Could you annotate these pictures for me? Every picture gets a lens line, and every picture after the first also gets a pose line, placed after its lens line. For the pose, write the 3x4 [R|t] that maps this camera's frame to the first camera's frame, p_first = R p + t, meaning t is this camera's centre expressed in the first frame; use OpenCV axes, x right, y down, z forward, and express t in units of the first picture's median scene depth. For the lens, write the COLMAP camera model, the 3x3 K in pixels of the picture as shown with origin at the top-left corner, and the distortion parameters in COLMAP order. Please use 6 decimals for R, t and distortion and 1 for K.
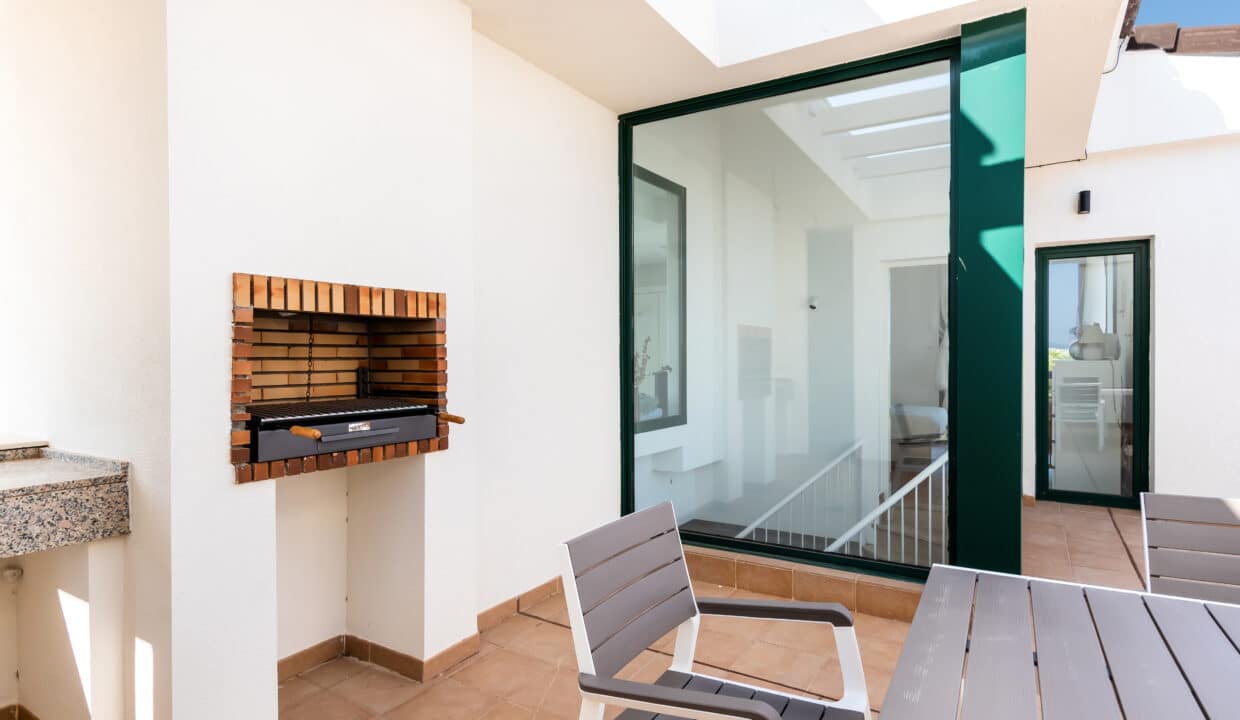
lens RADIAL K [[645.9, 0, 620.0], [0, 645.9, 360.0], [0, 0, 1]] dist [0.026231, 0.000185]
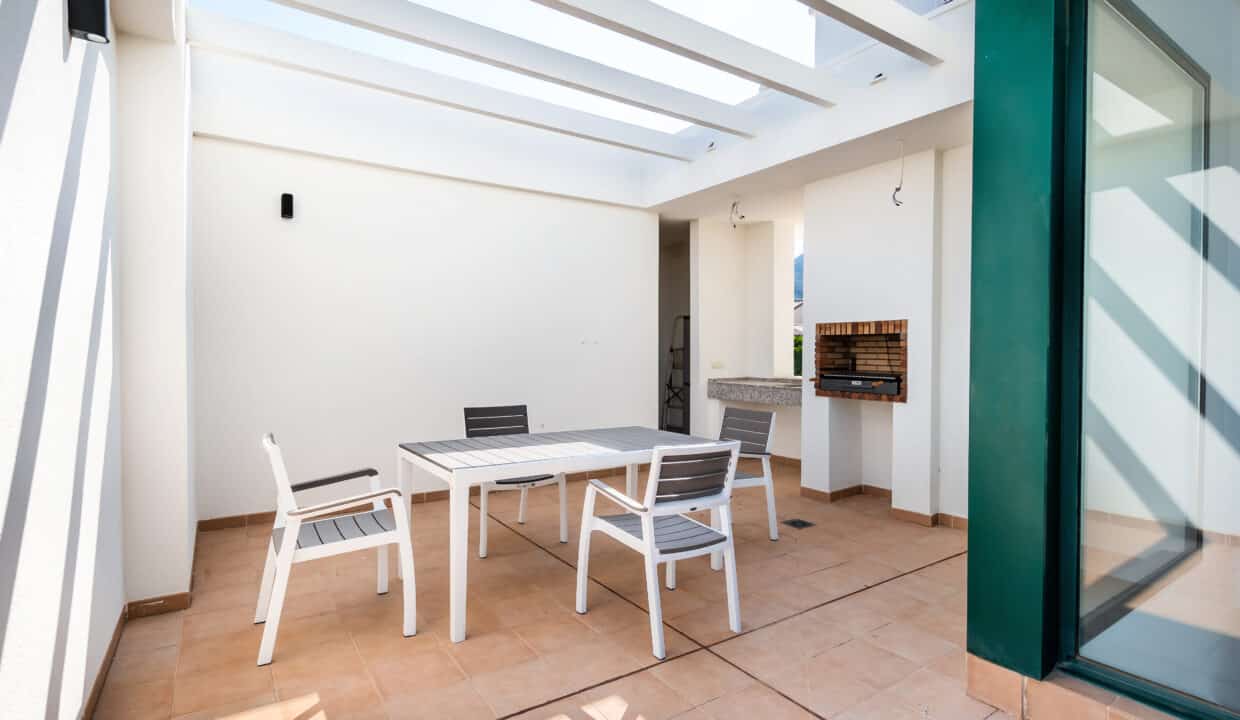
lens RADIAL K [[610.4, 0, 620.0], [0, 610.4, 360.0], [0, 0, 1]] dist [0.003020, 0.000321]
pose [[-0.430847, -0.017037, -0.902264, 1.826616], [-0.040232, 0.999190, 0.000344, 0.051668], [0.901528, 0.036448, -0.431184, 1.107625]]
